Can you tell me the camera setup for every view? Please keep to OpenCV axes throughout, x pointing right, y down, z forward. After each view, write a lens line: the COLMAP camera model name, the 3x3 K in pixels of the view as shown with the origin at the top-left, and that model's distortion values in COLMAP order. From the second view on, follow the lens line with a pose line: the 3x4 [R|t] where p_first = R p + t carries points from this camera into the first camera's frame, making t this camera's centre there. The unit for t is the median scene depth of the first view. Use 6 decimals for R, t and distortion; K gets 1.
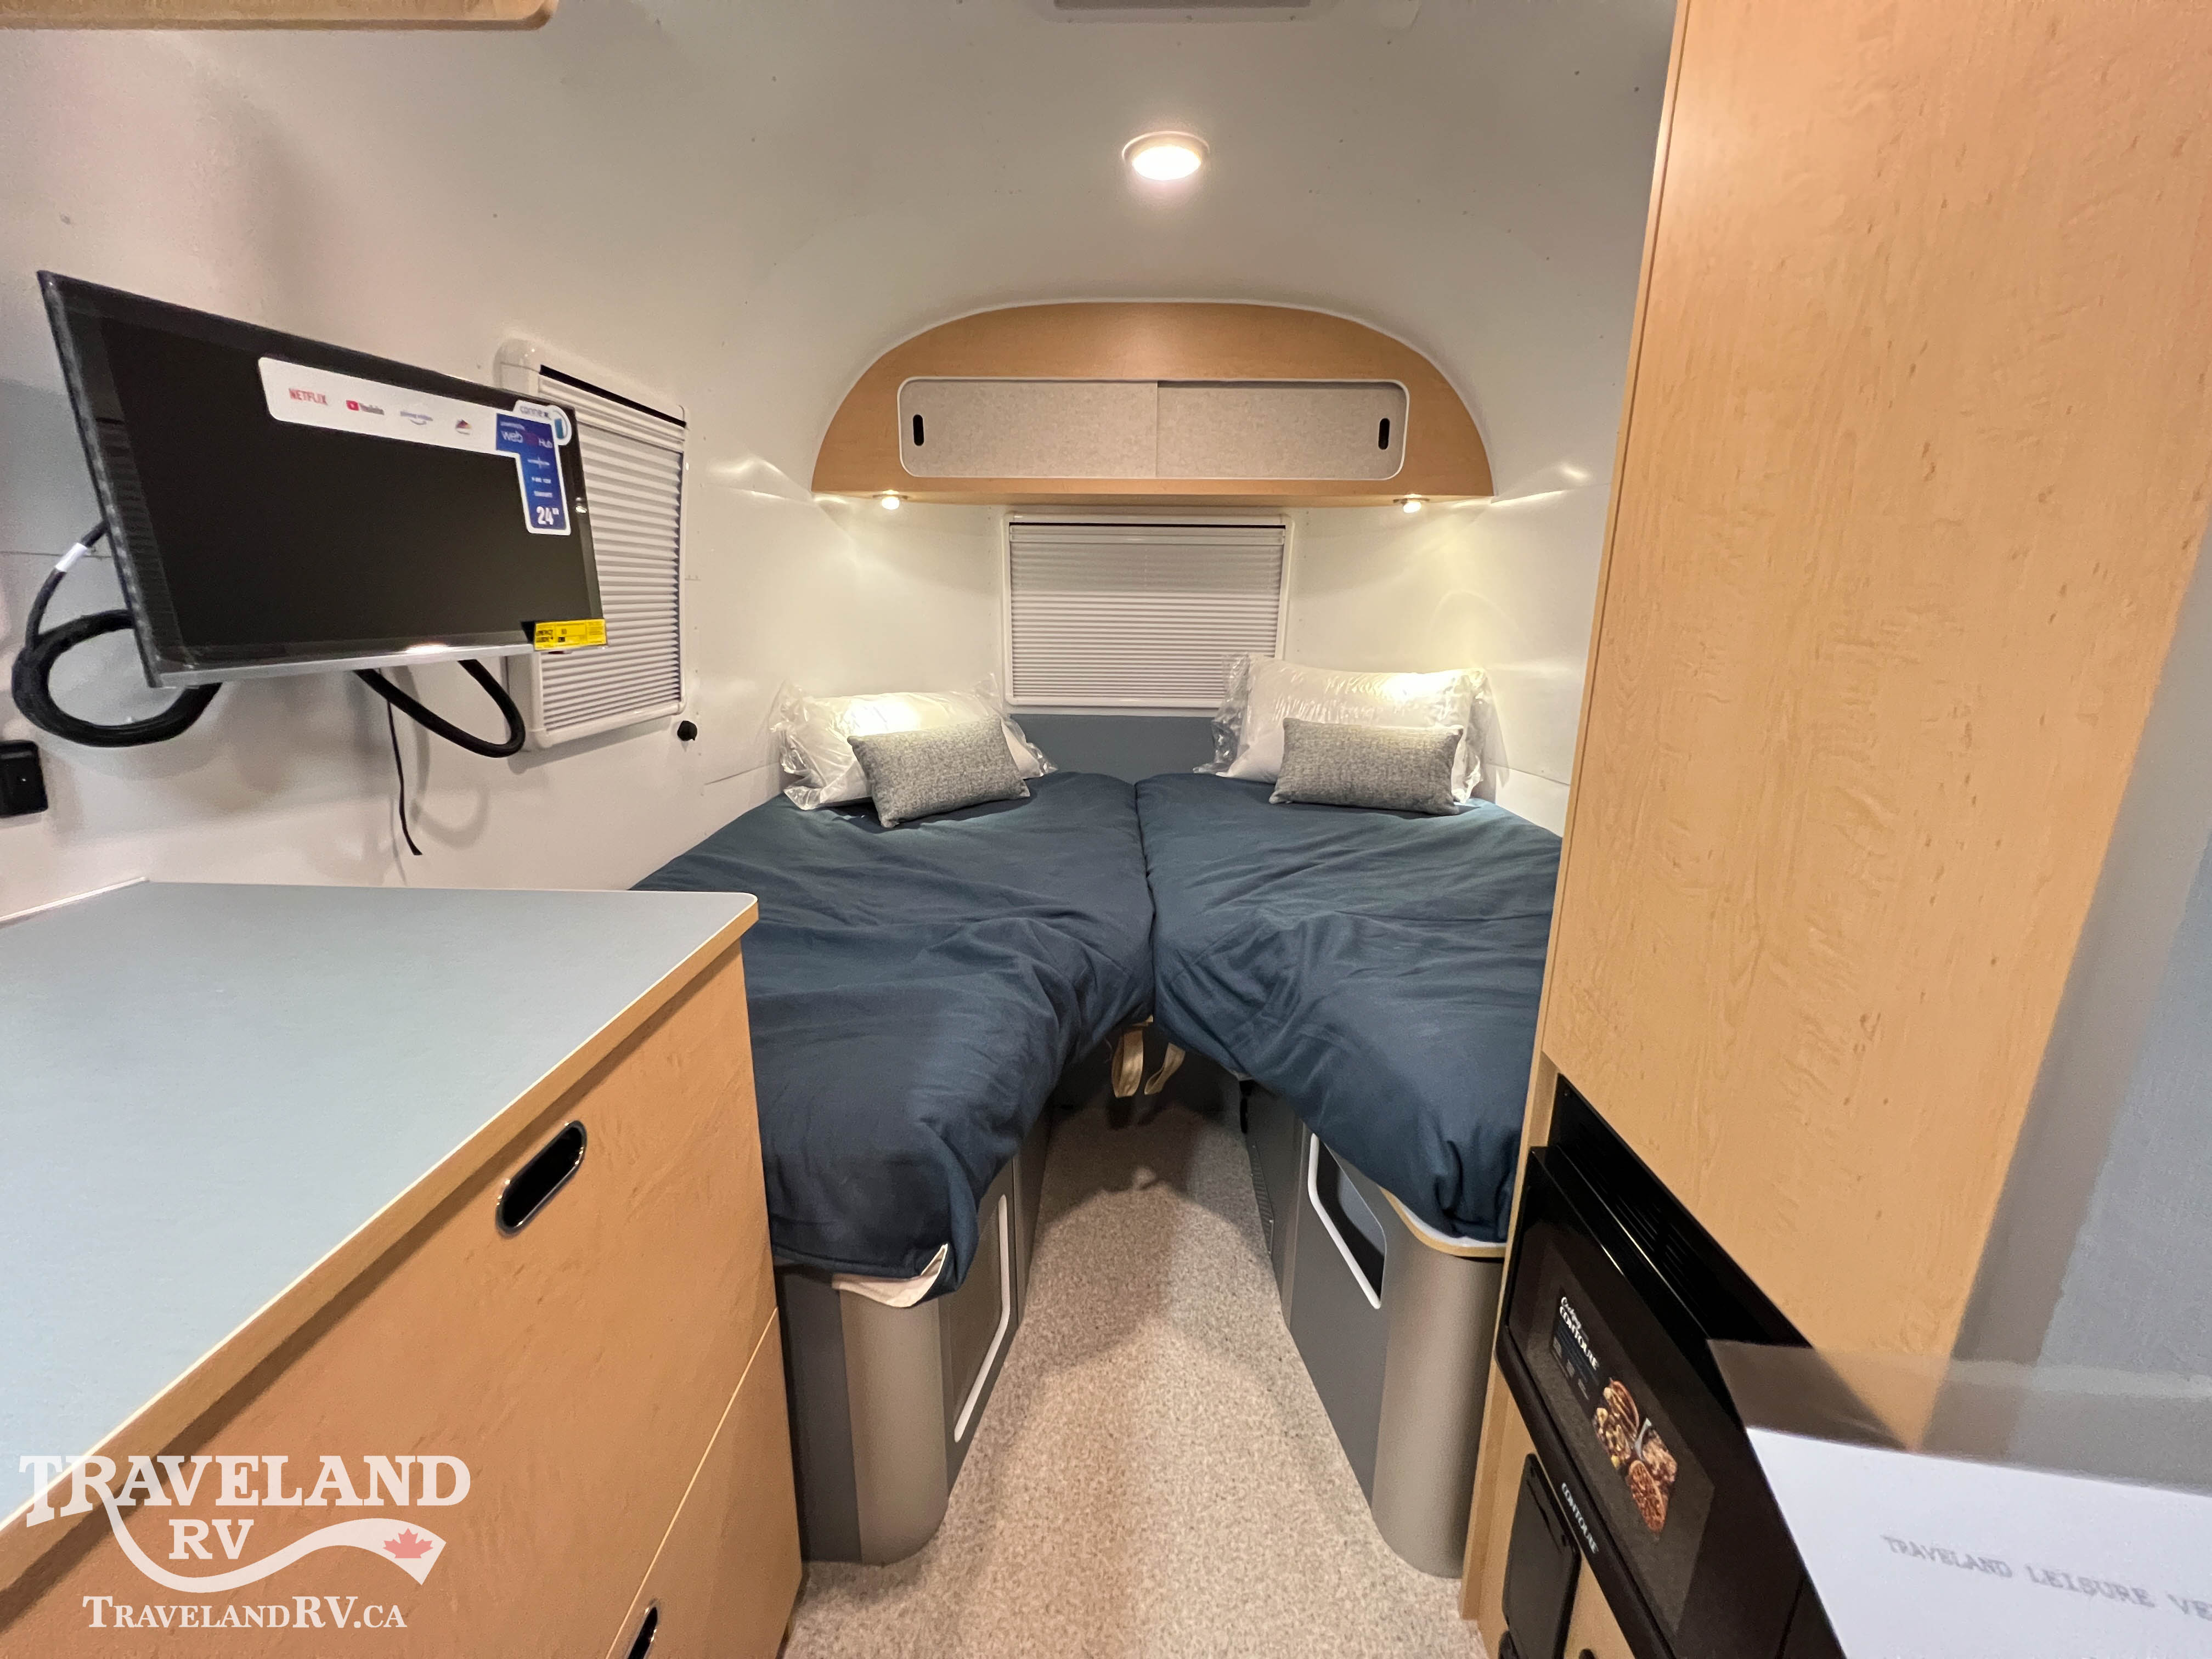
lens RADIAL K [[881.0, 0, 1103.8], [0, 881.0, 825.9], [0, 0, 1]] dist [-0.001660, 0.000514]
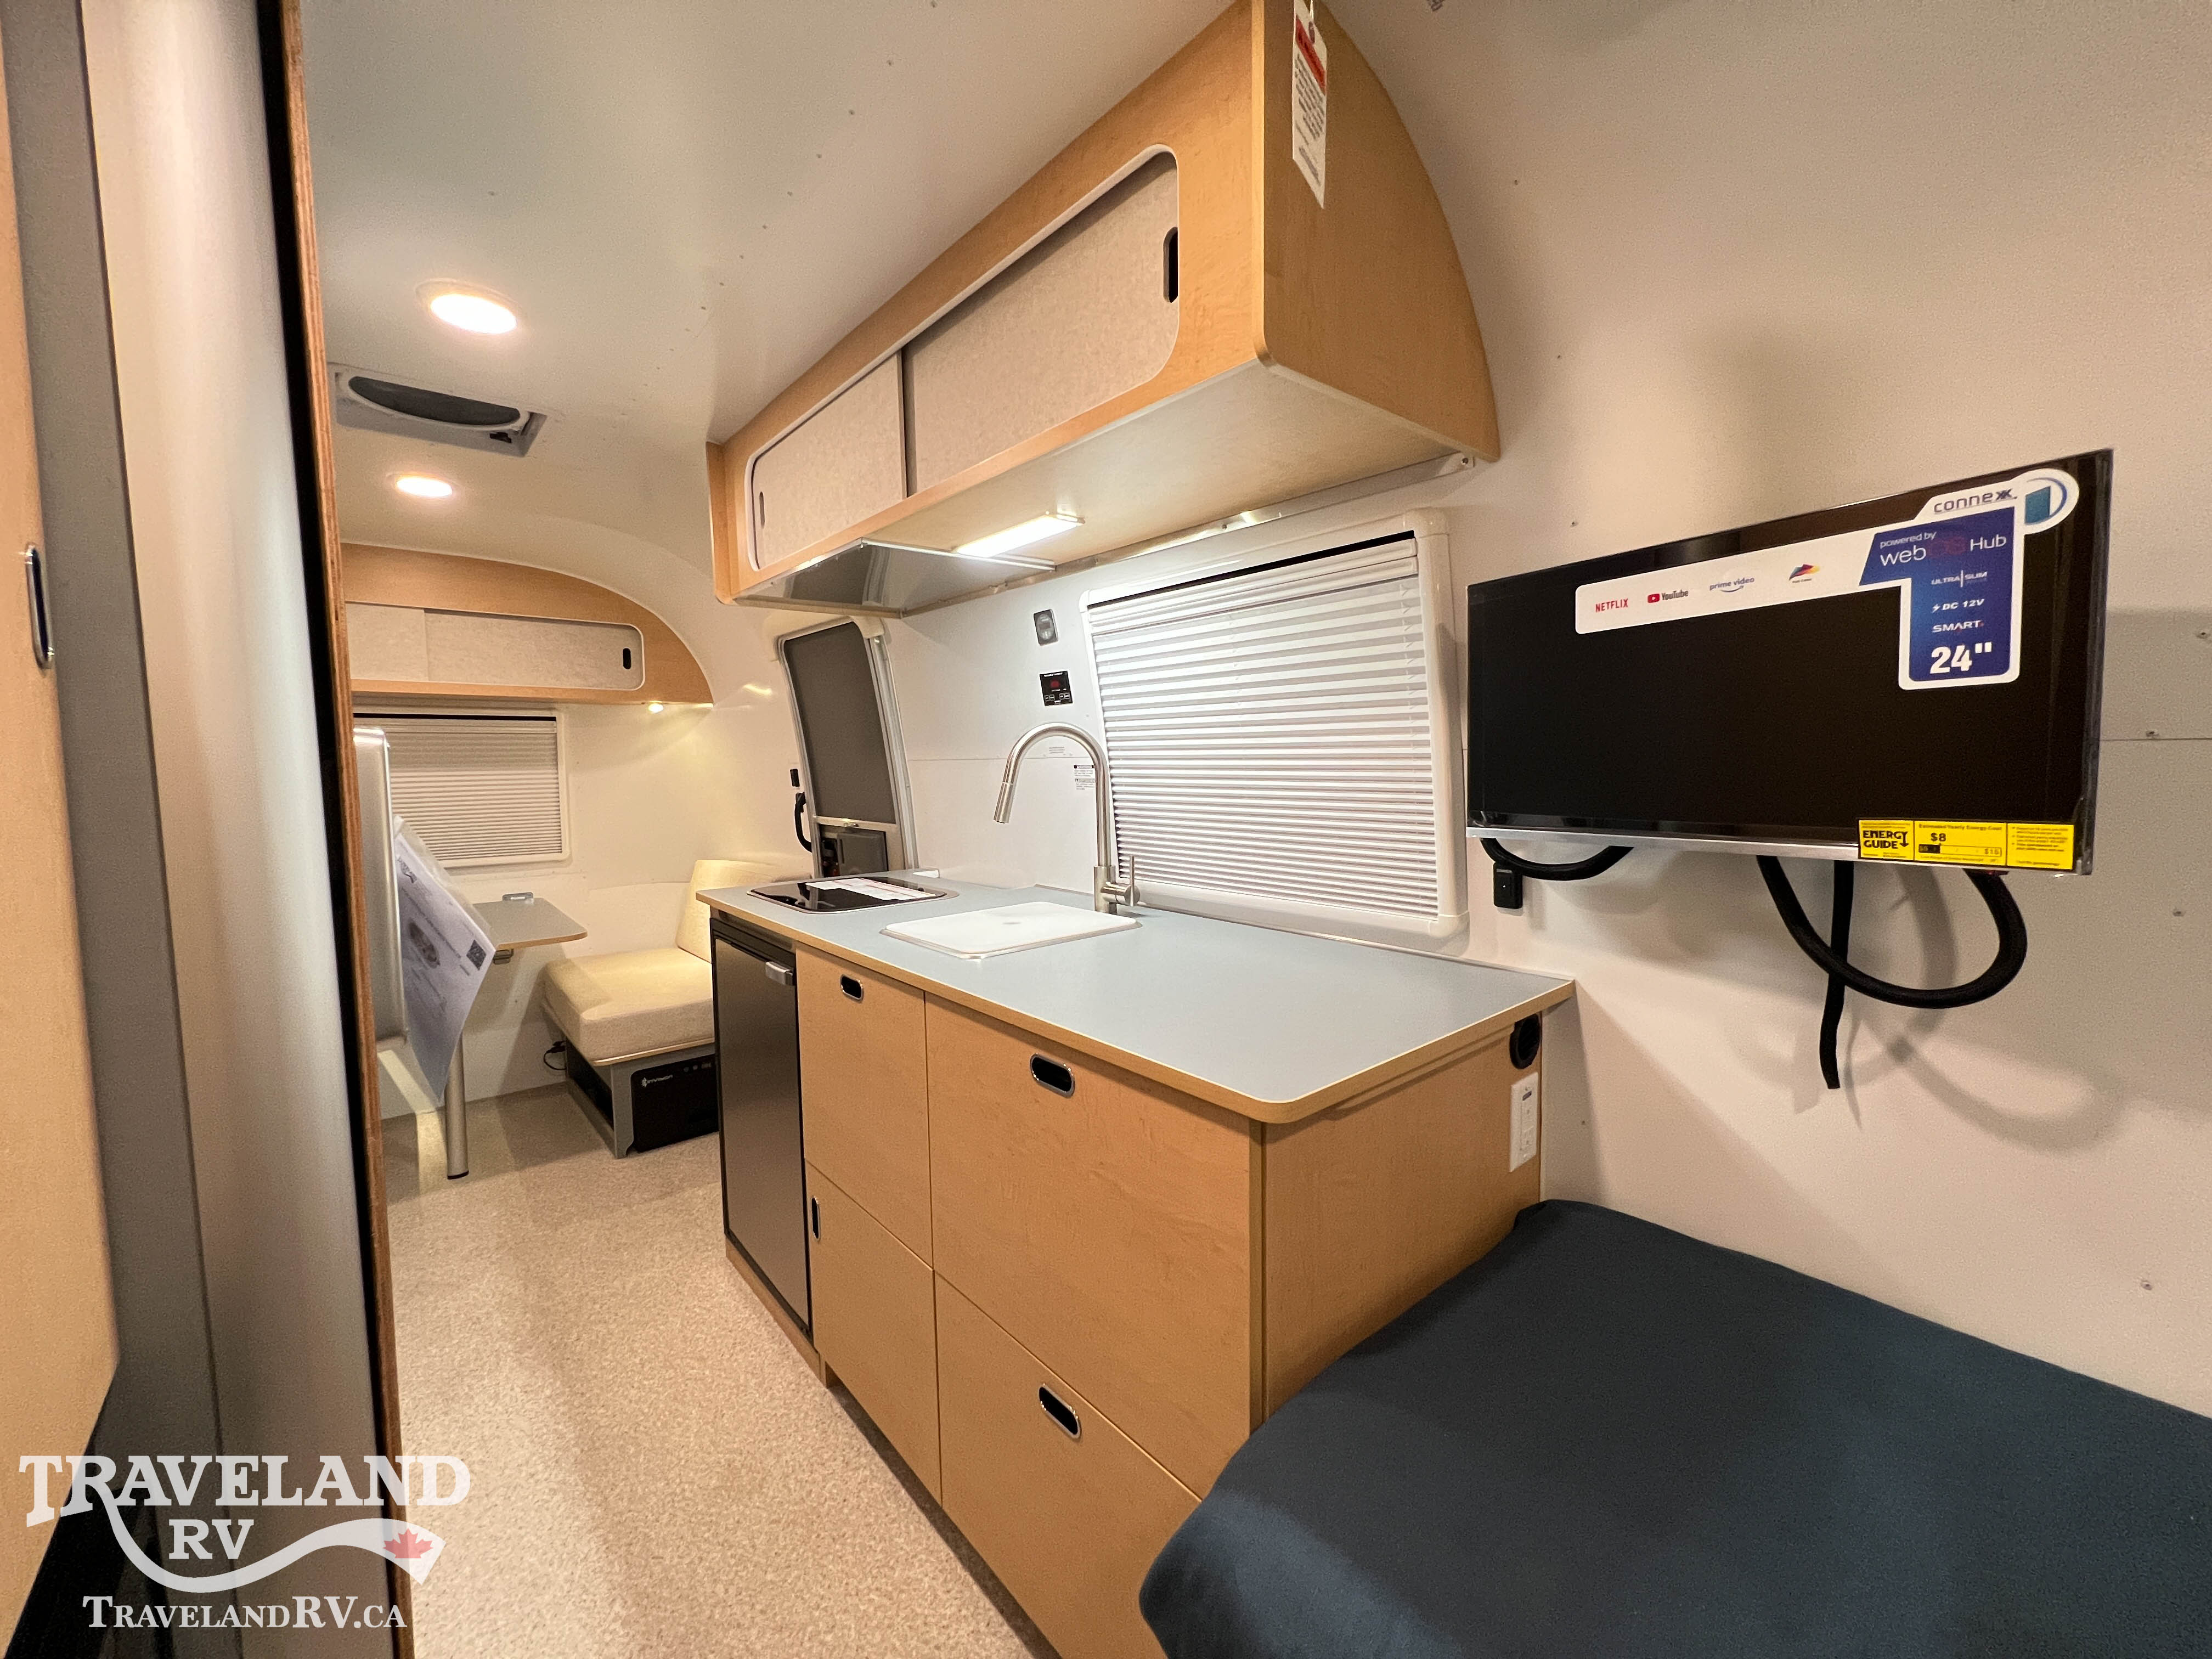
lens RADIAL K [[882.7, 0, 1101.8], [0, 882.7, 826.4], [0, 0, 1]] dist [0.001714, -0.000414]
pose [[-0.749602, 0.054912, -0.659608, 0.176640], [-0.158823, 0.952515, 0.259788, -0.214502], [0.642552, 0.299498, -0.705286, 0.766290]]
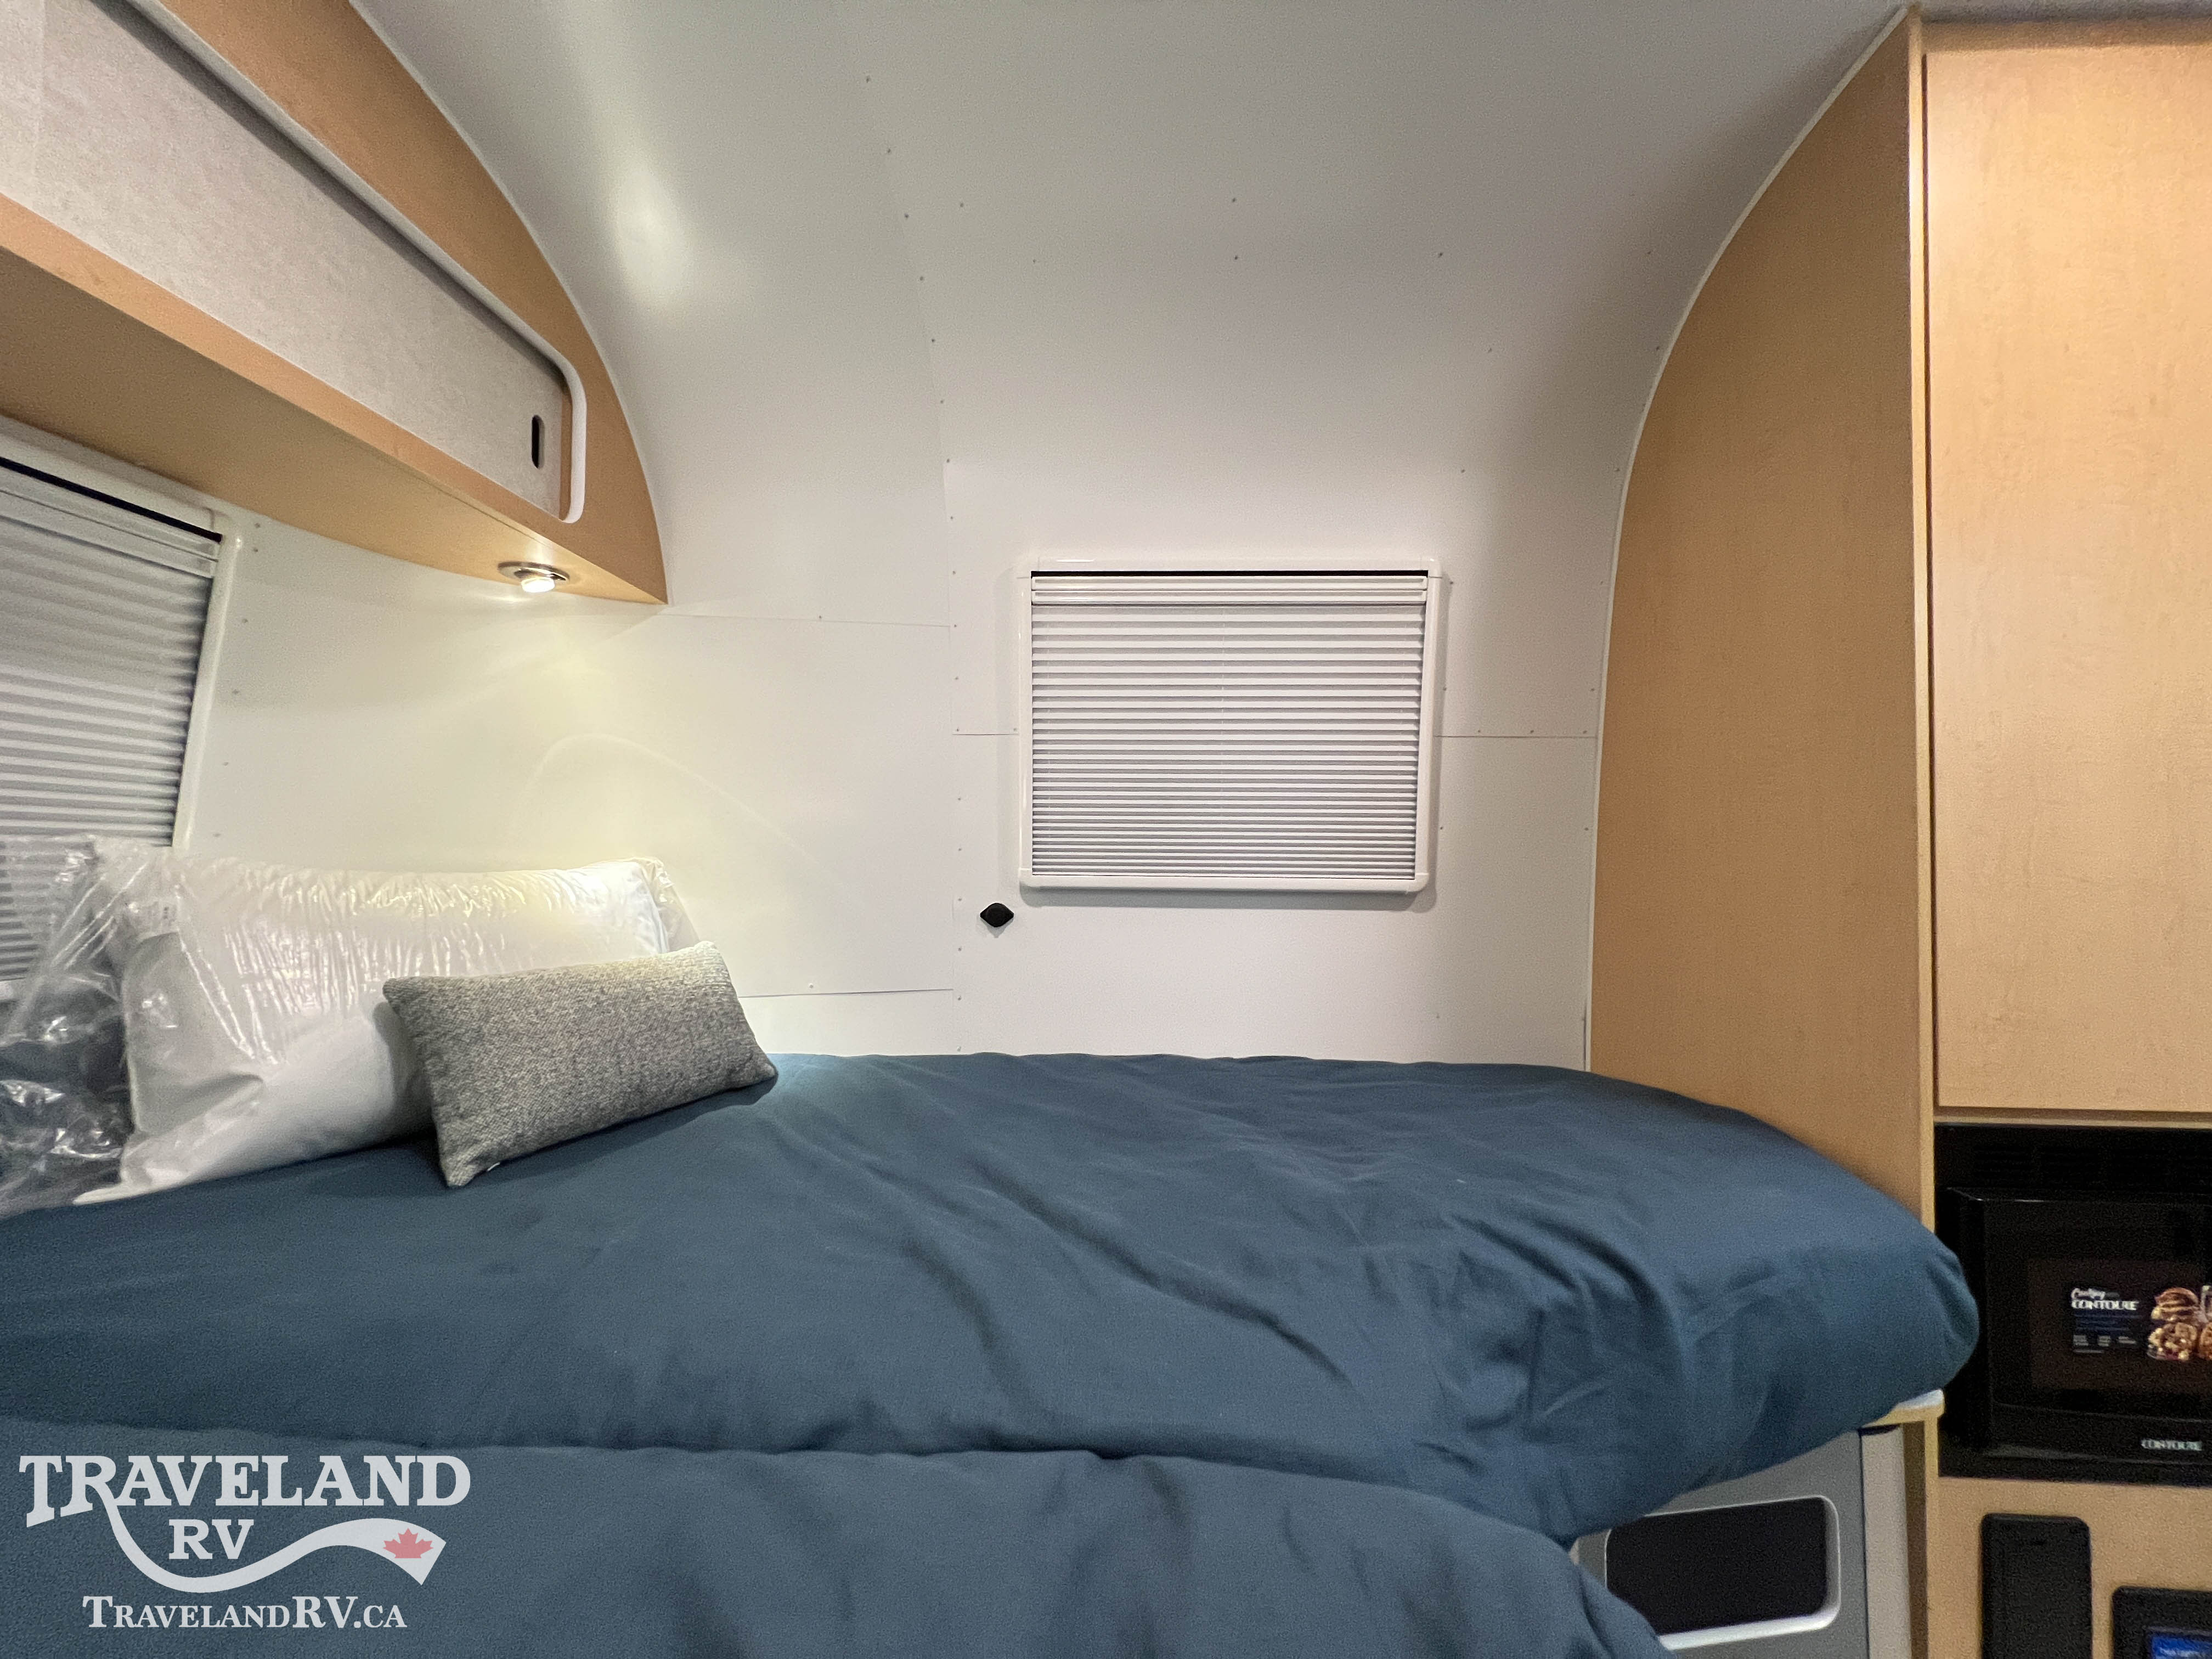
lens RADIAL K [[881.0, 0, 1103.8], [0, 881.0, 825.9], [0, 0, 1]] dist [-0.001660, 0.000514]
pose [[0.014213, 0.028182, 0.999502, -0.321831], [0.240985, 0.970041, -0.030778, -0.155546], [-0.970425, 0.241302, 0.006996, 1.026892]]
